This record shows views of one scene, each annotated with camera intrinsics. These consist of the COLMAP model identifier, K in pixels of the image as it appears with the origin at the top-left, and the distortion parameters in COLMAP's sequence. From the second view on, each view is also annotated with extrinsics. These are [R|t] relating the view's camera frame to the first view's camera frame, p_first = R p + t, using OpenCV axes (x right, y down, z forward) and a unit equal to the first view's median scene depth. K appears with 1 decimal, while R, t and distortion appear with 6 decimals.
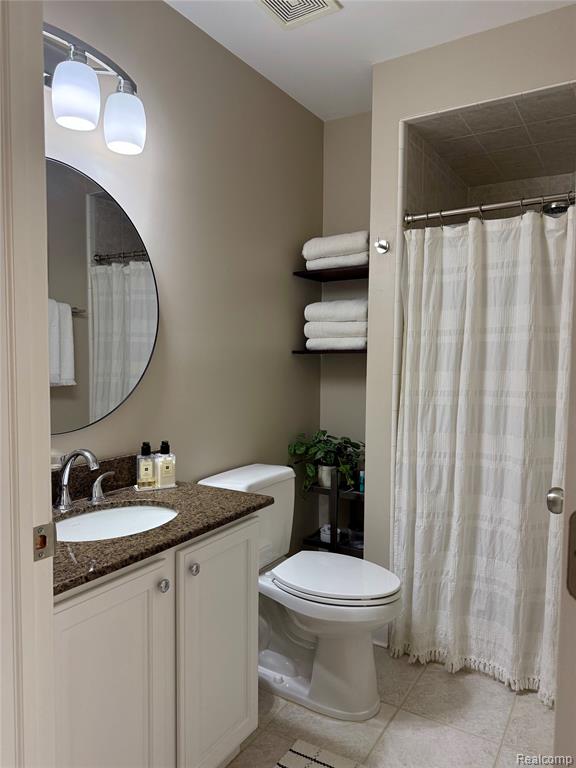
lens RADIAL K [[542.6, 0, 284.3], [0, 542.6, 389.7], [0, 0, 1]] dist [0.007202, -0.033500]
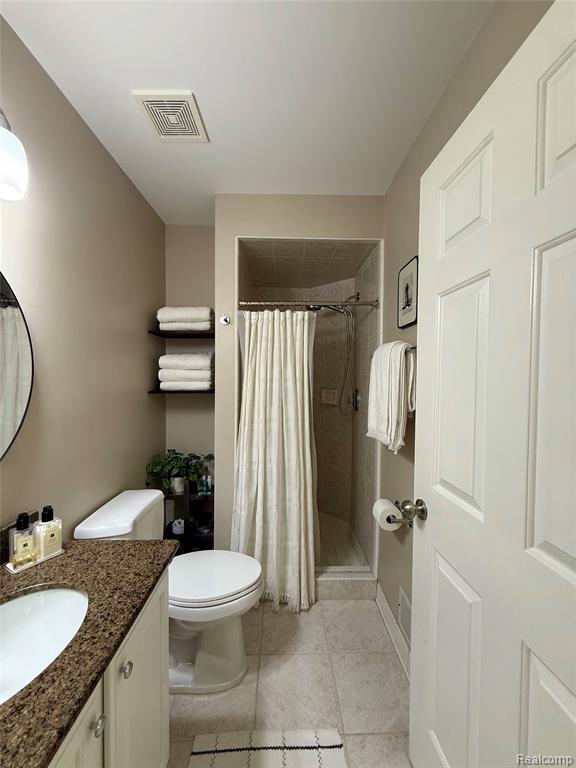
lens RADIAL K [[304.1, 0, 291.7], [0, 304.1, 381.0], [0, 0, 1]] dist [-0.014451, 0.000303]
pose [[0.821880, -0.007713, 0.569608, -0.129721], [0.028611, 0.999205, -0.027752, -0.075546], [-0.568941, 0.039106, 0.821448, 0.248377]]
